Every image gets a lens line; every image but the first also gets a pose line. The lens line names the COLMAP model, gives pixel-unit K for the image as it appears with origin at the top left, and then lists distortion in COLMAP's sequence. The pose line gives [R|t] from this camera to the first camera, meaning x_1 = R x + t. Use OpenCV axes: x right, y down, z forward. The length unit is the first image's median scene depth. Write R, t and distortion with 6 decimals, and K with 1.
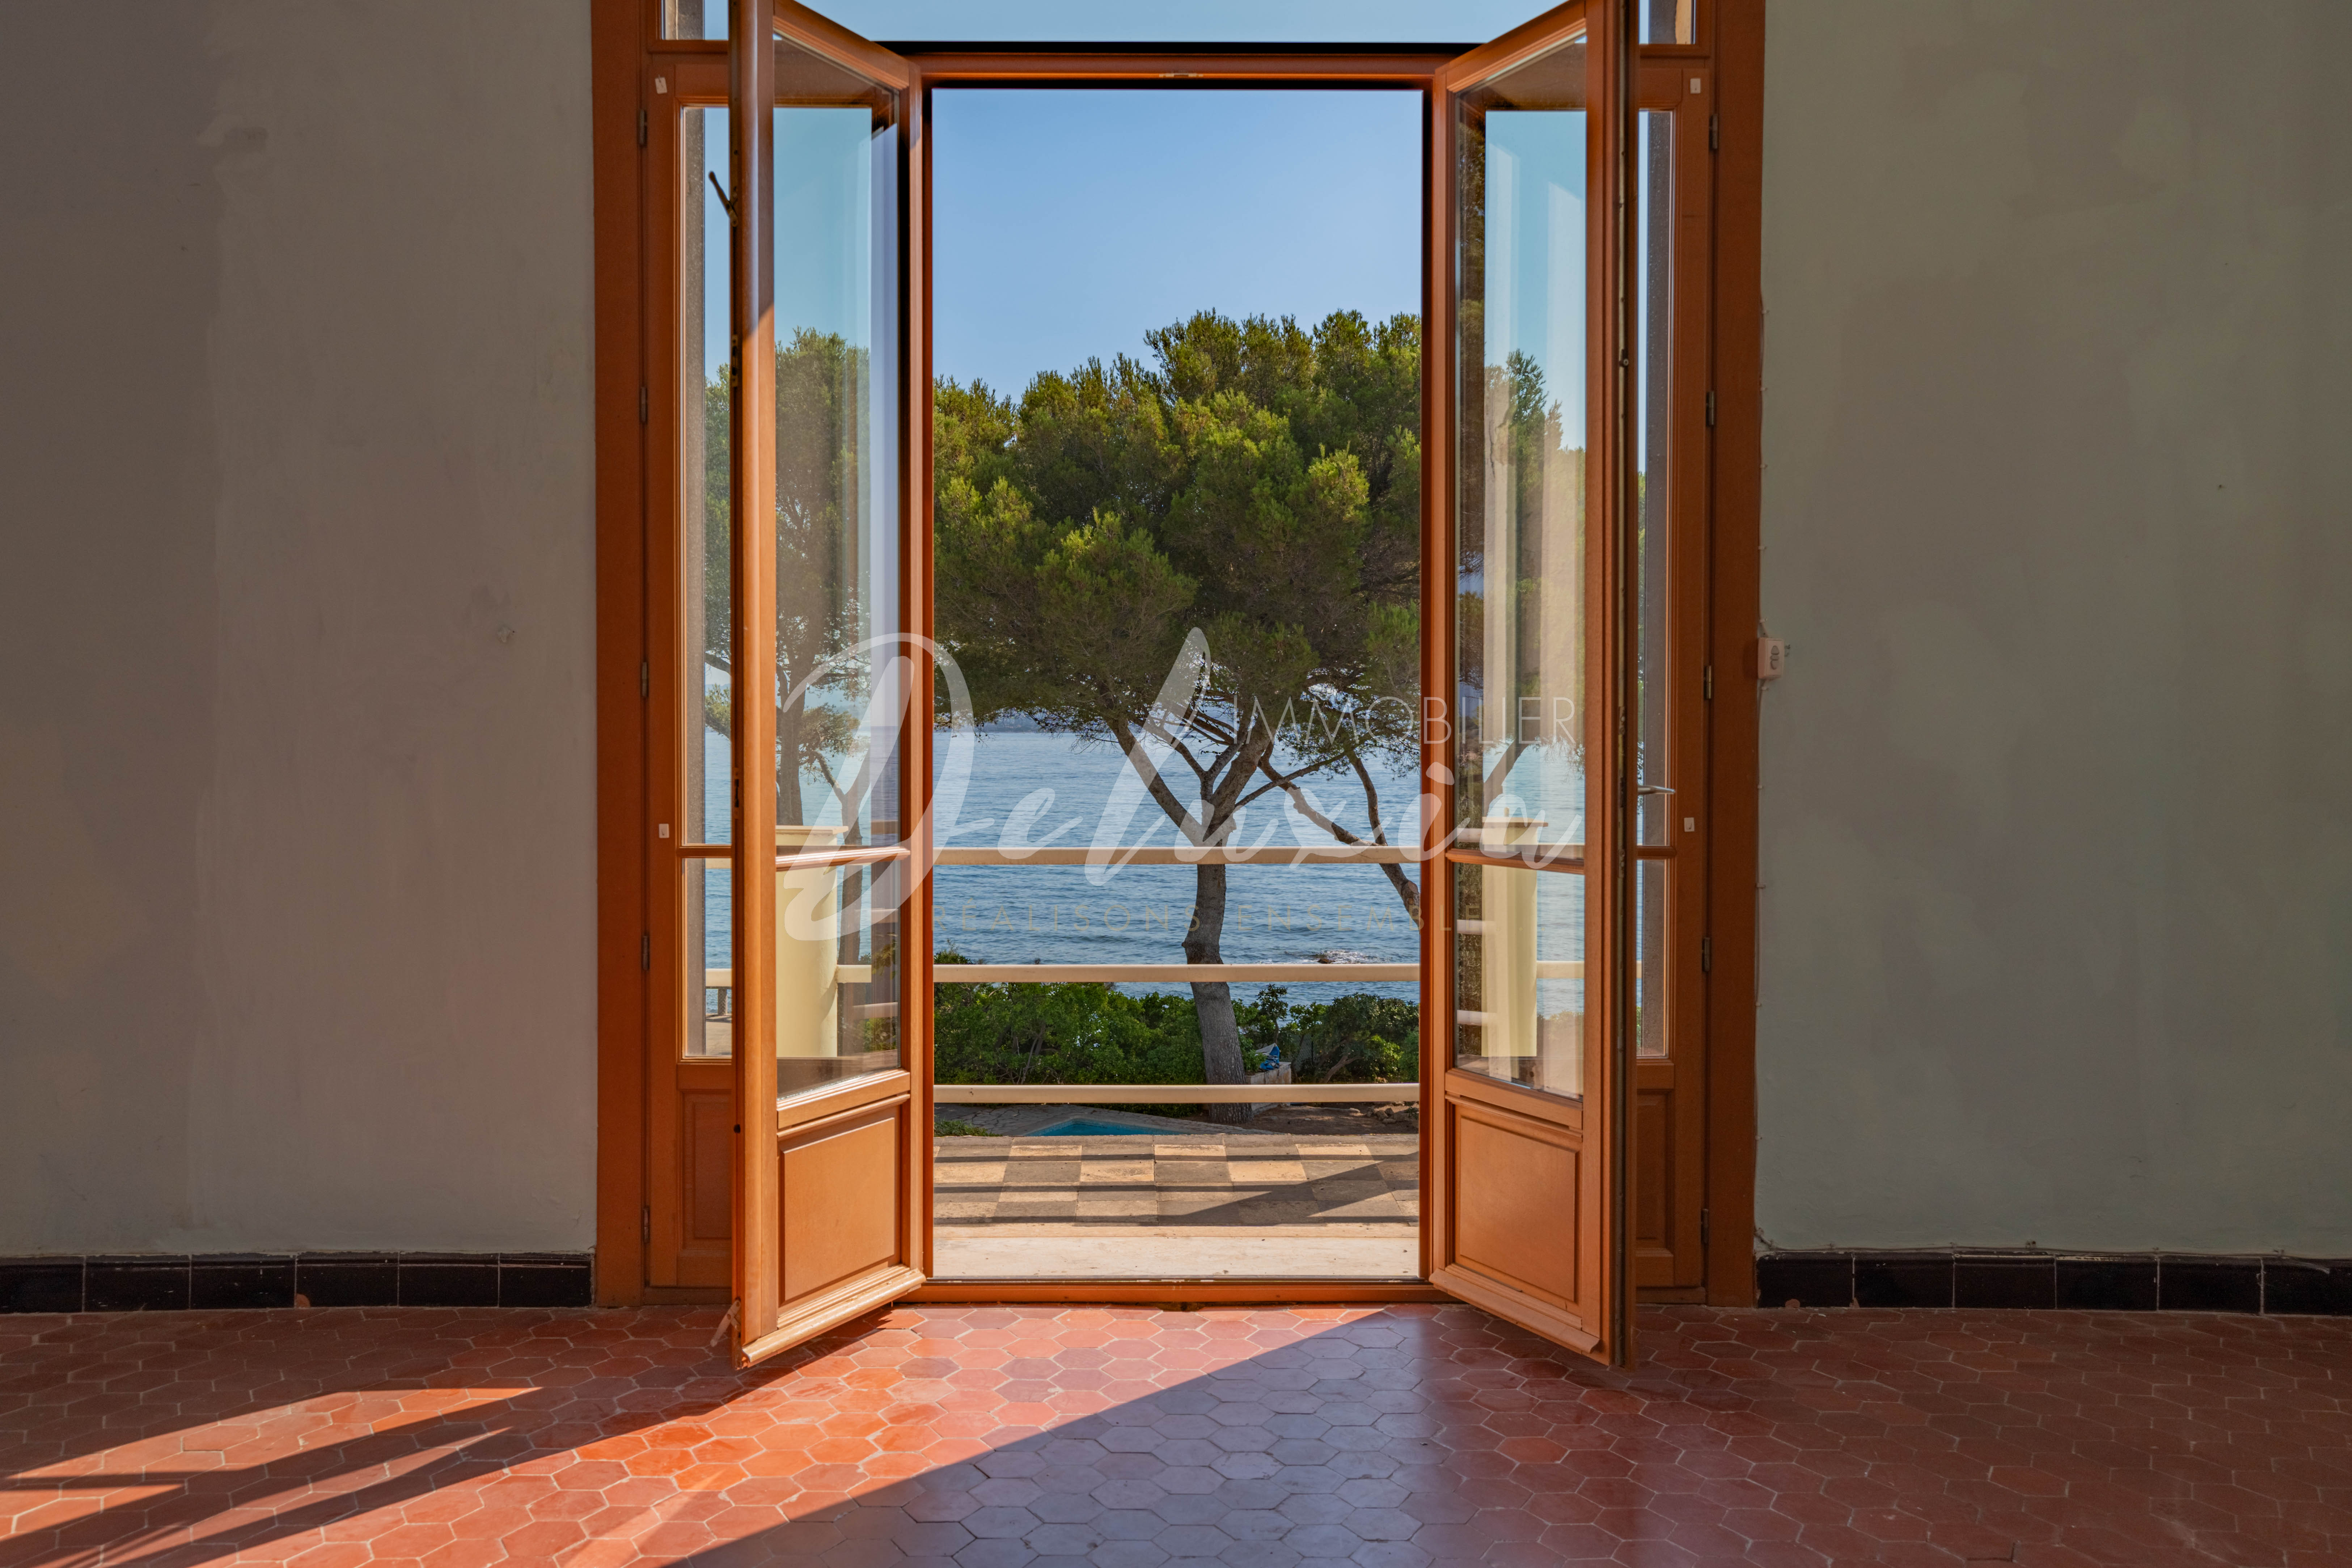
lens RADIAL K [[1872.4, 0, 1126.8], [0, 1872.4, 730.2], [0, 0, 1]] dist [-0.008597, -0.002699]
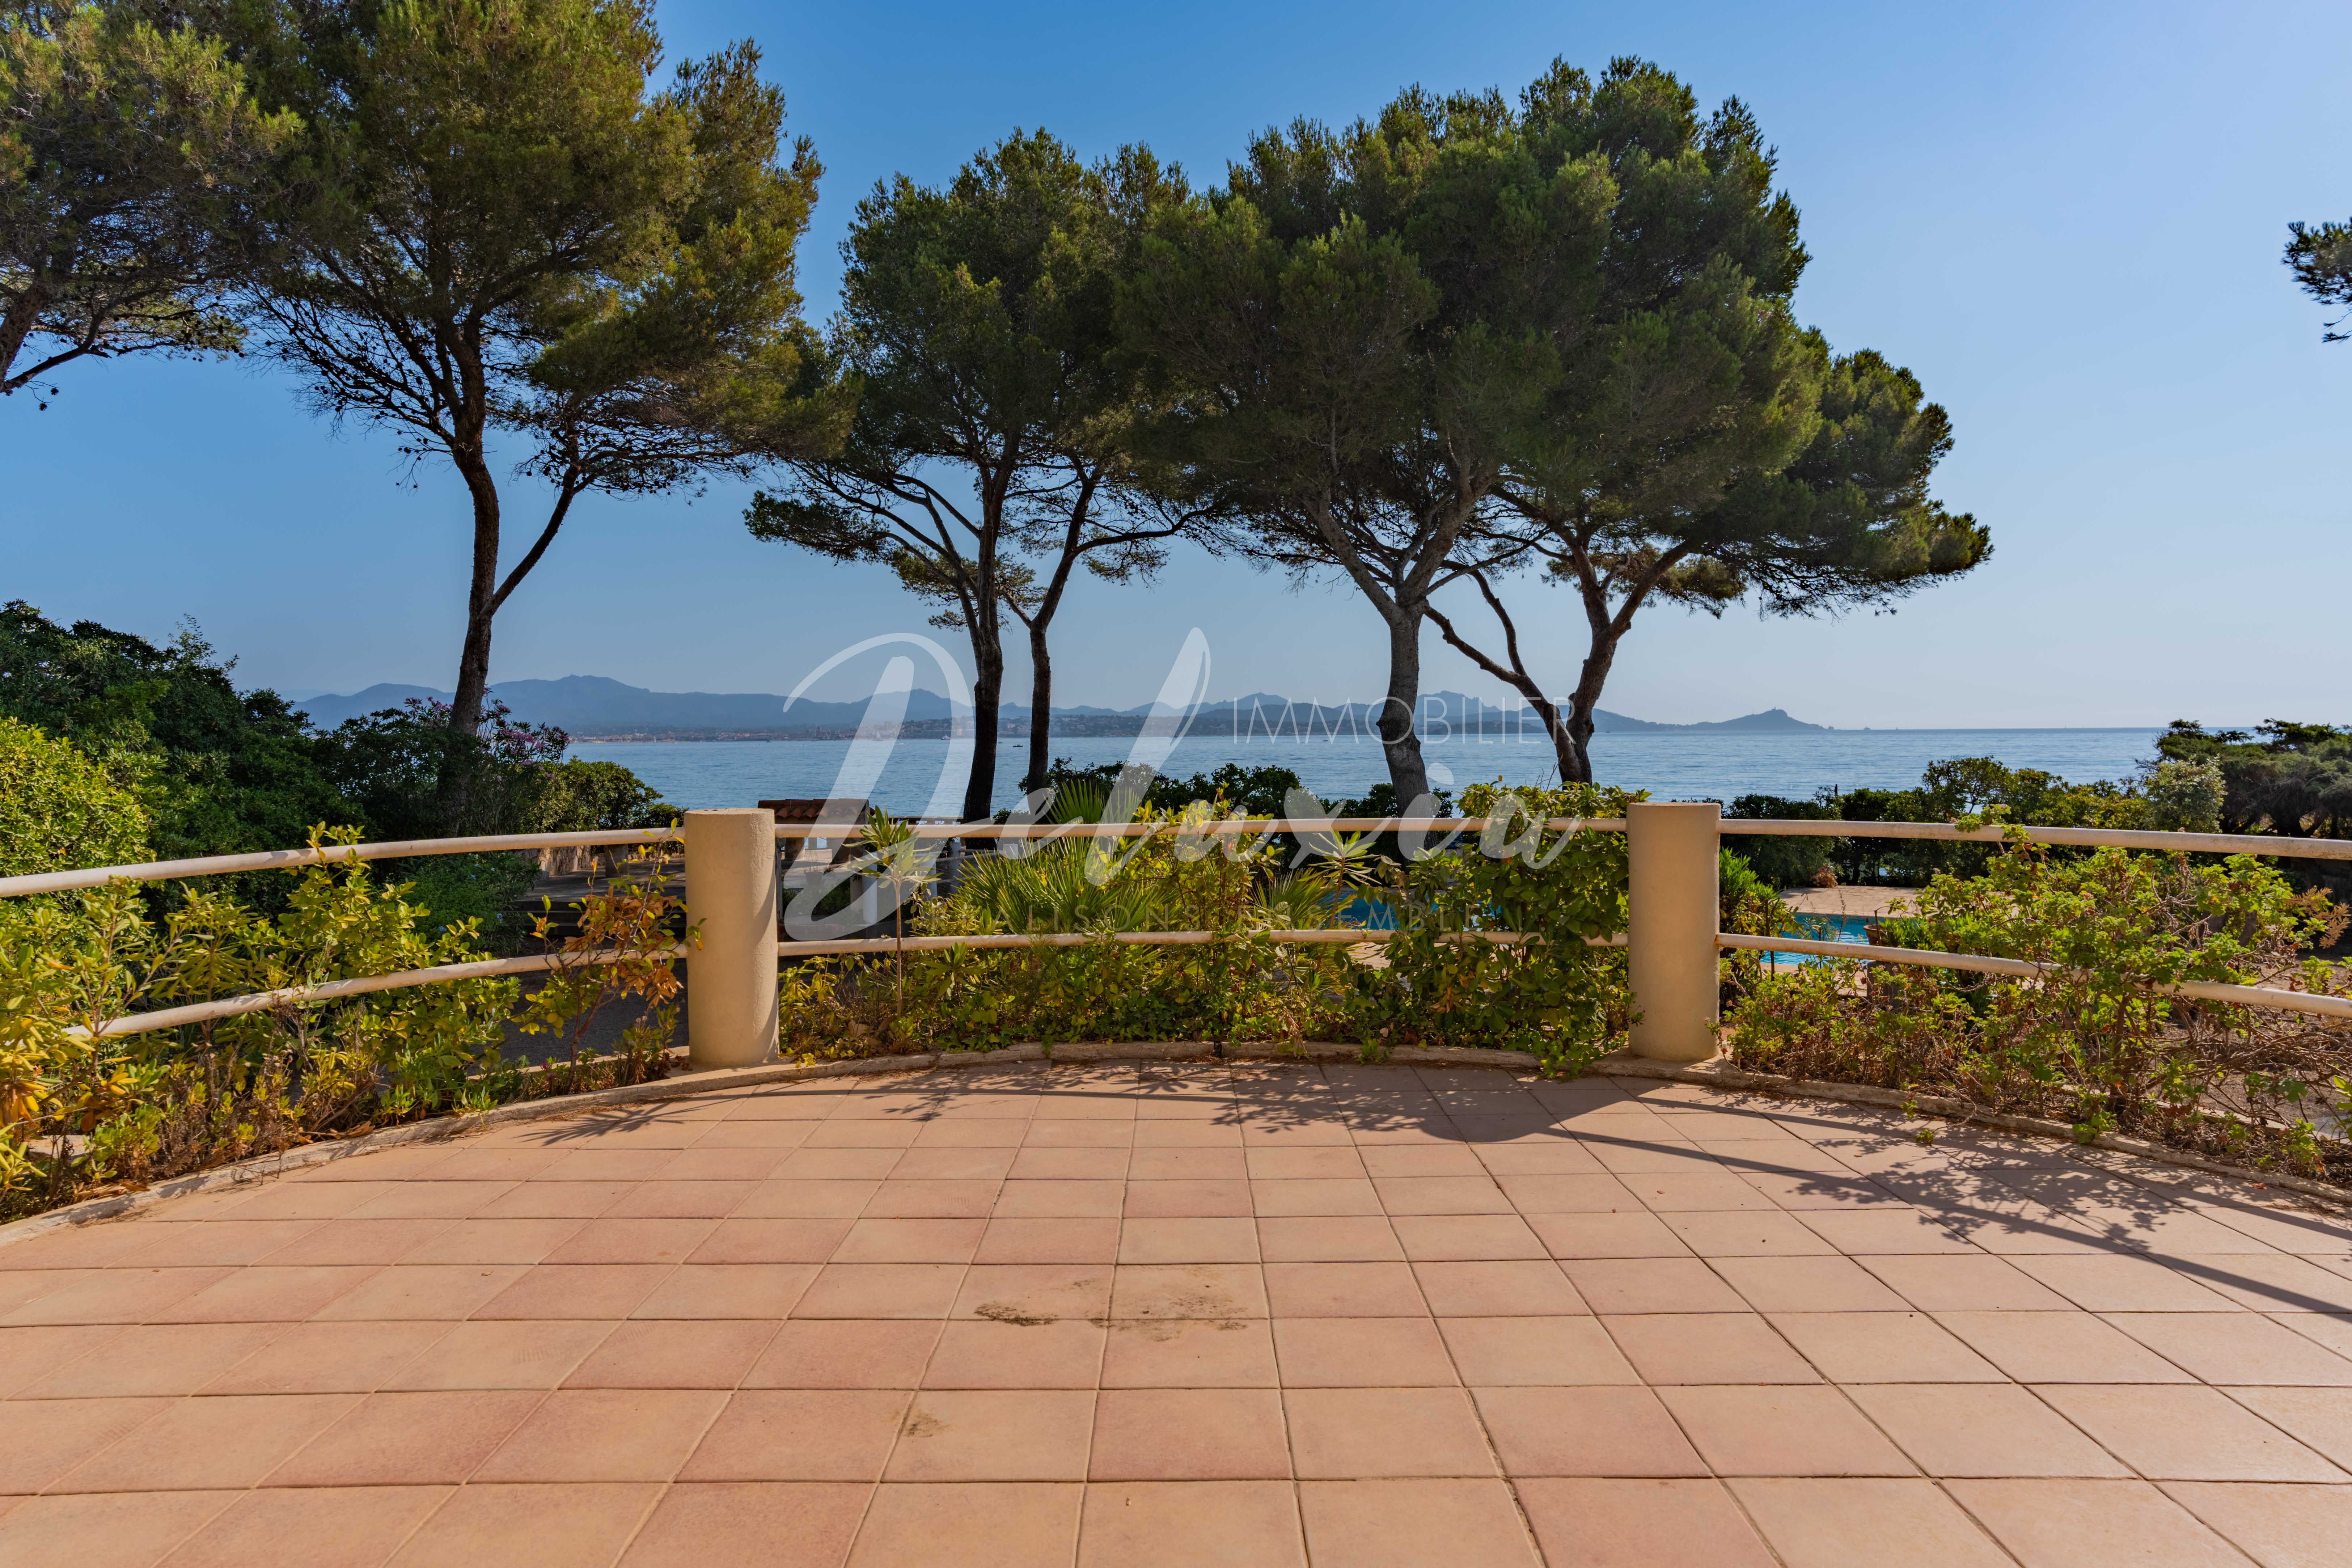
lens RADIAL K [[1476.9, 0, 1159.9], [0, 1476.9, 780.2], [0, 0, 1]] dist [-0.046822, 0.054136]
pose [[0.999901, -0.011036, -0.008749, -0.098397], [0.011277, 0.999543, 0.028049, 0.141990], [0.008435, -0.028145, 0.999568, 0.201913]]
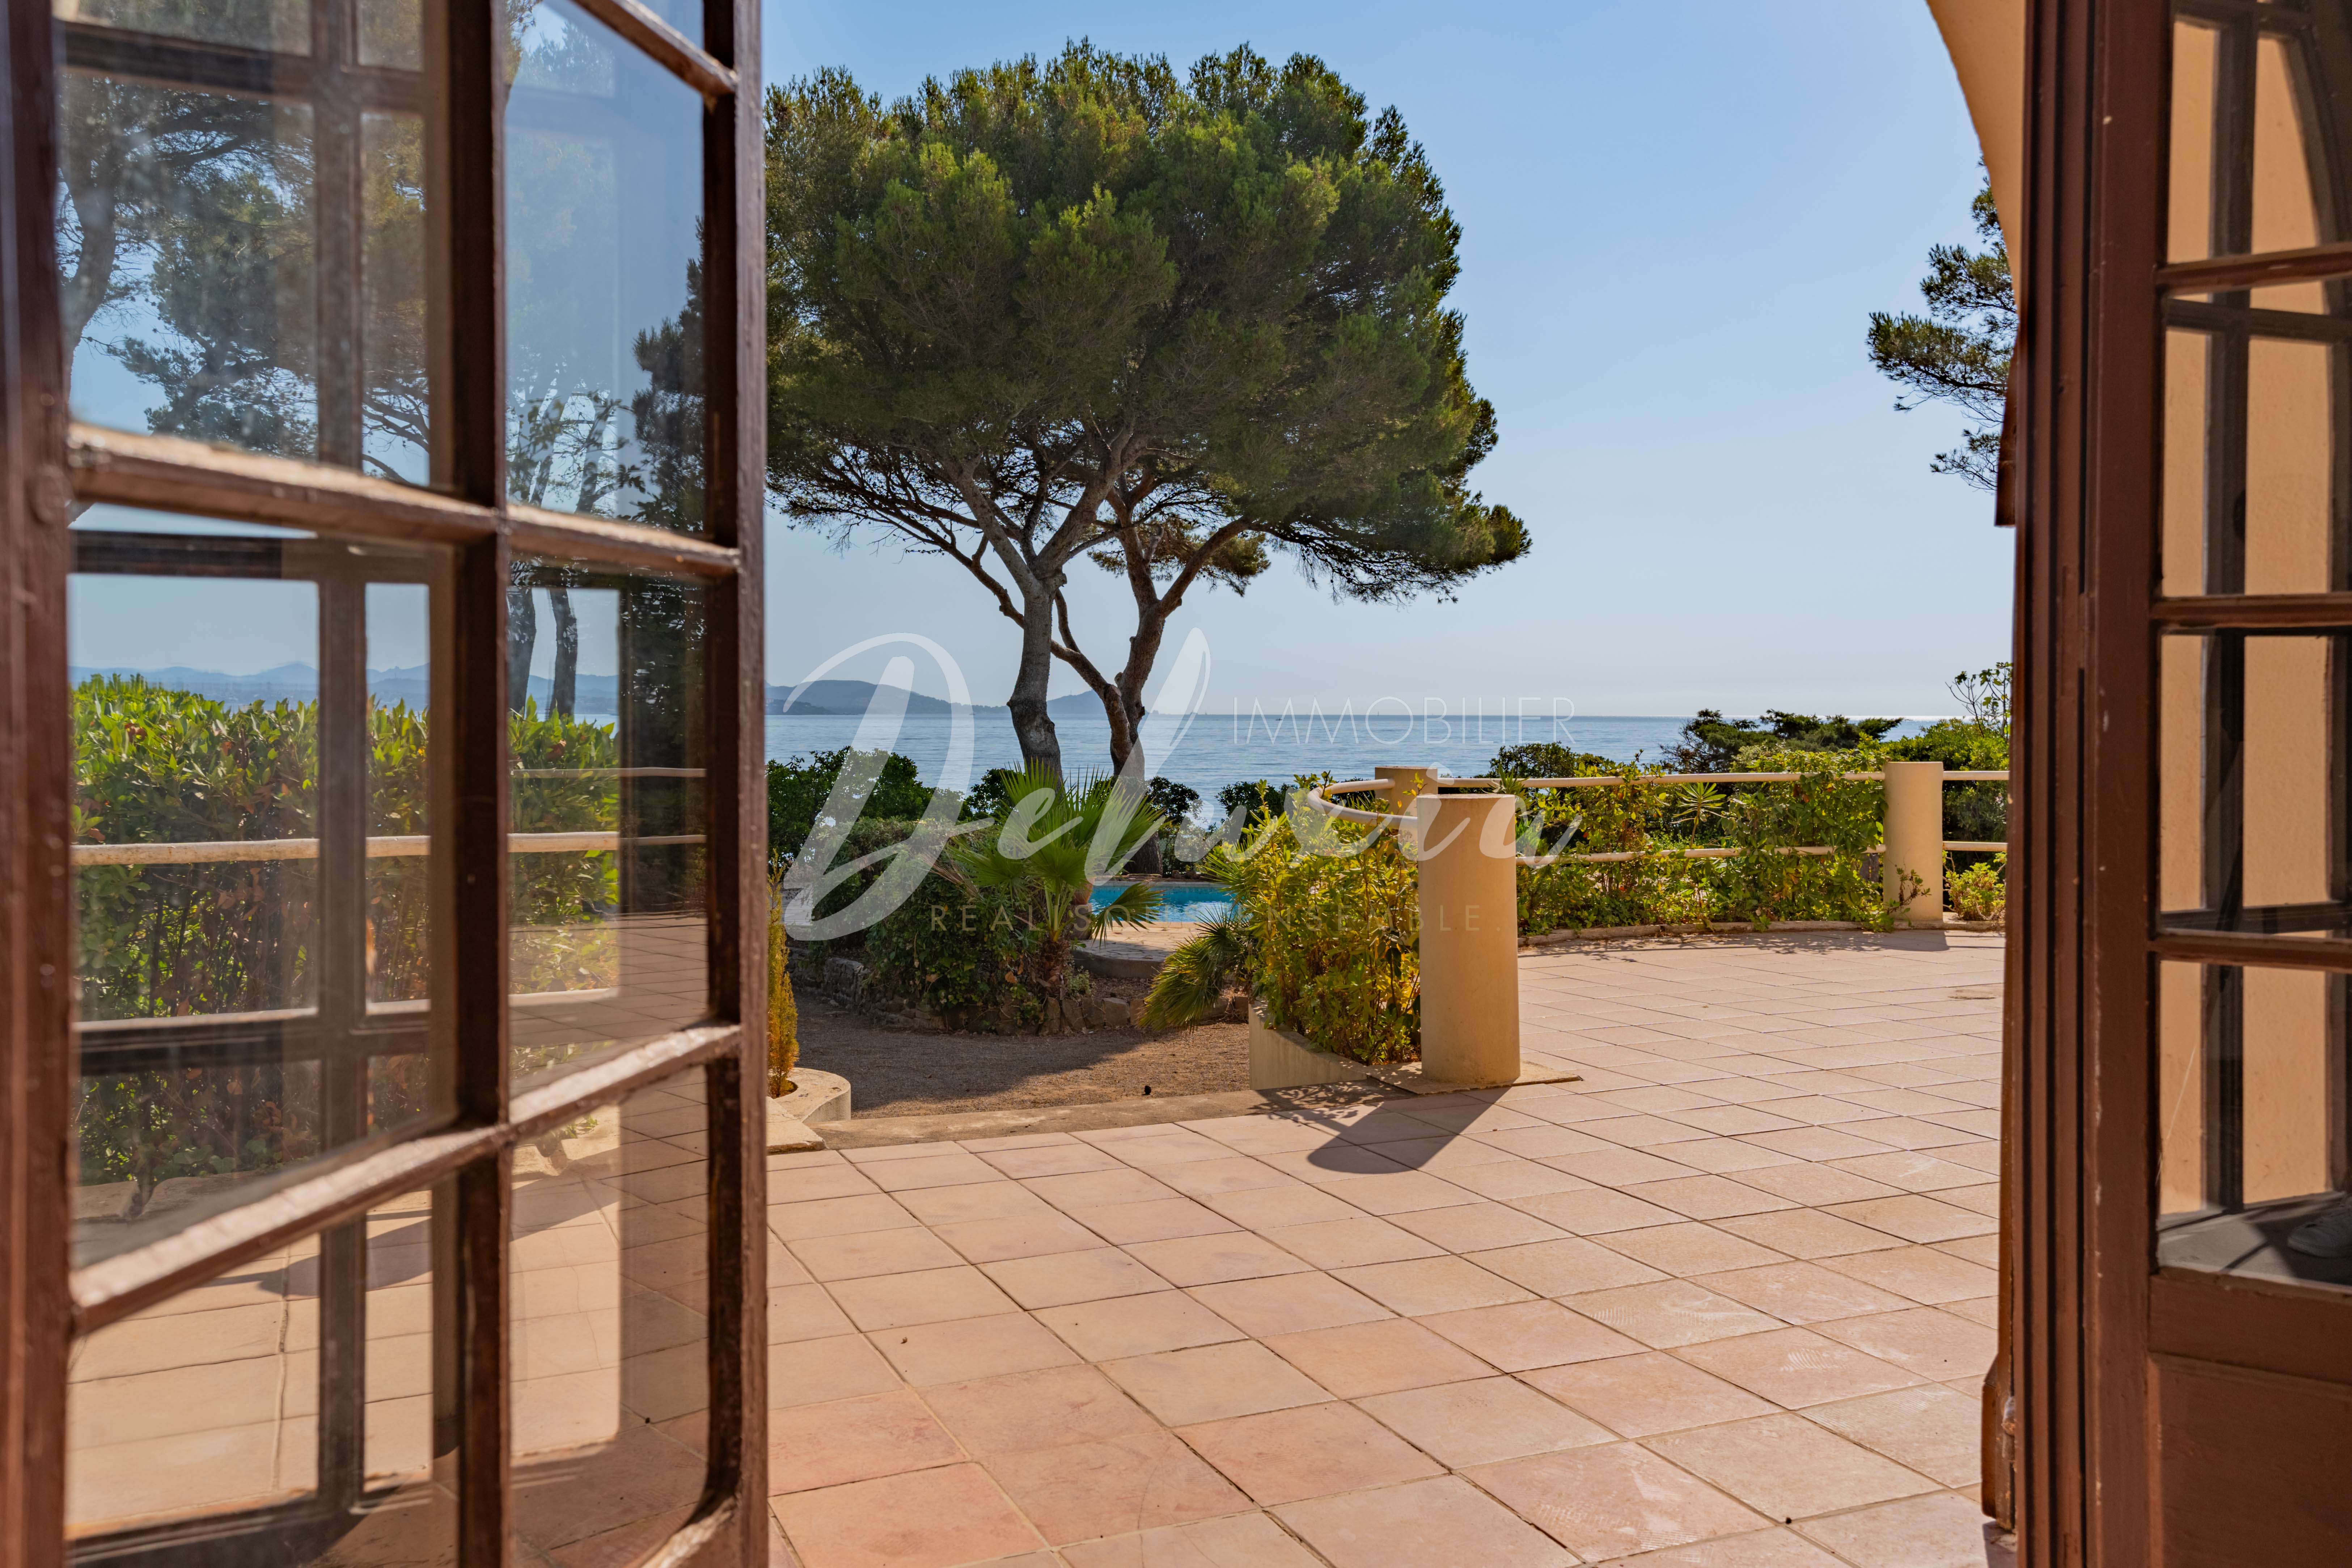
lens RADIAL K [[1872.4, 0, 1126.8], [0, 1872.4, 730.2], [0, 0, 1]] dist [-0.008597, -0.002699]
pose [[0.919032, -0.003590, 0.394167, -0.346966], [0.000692, 0.999972, 0.007494, 0.141214], [-0.394183, -0.006615, 0.919008, 0.094334]]
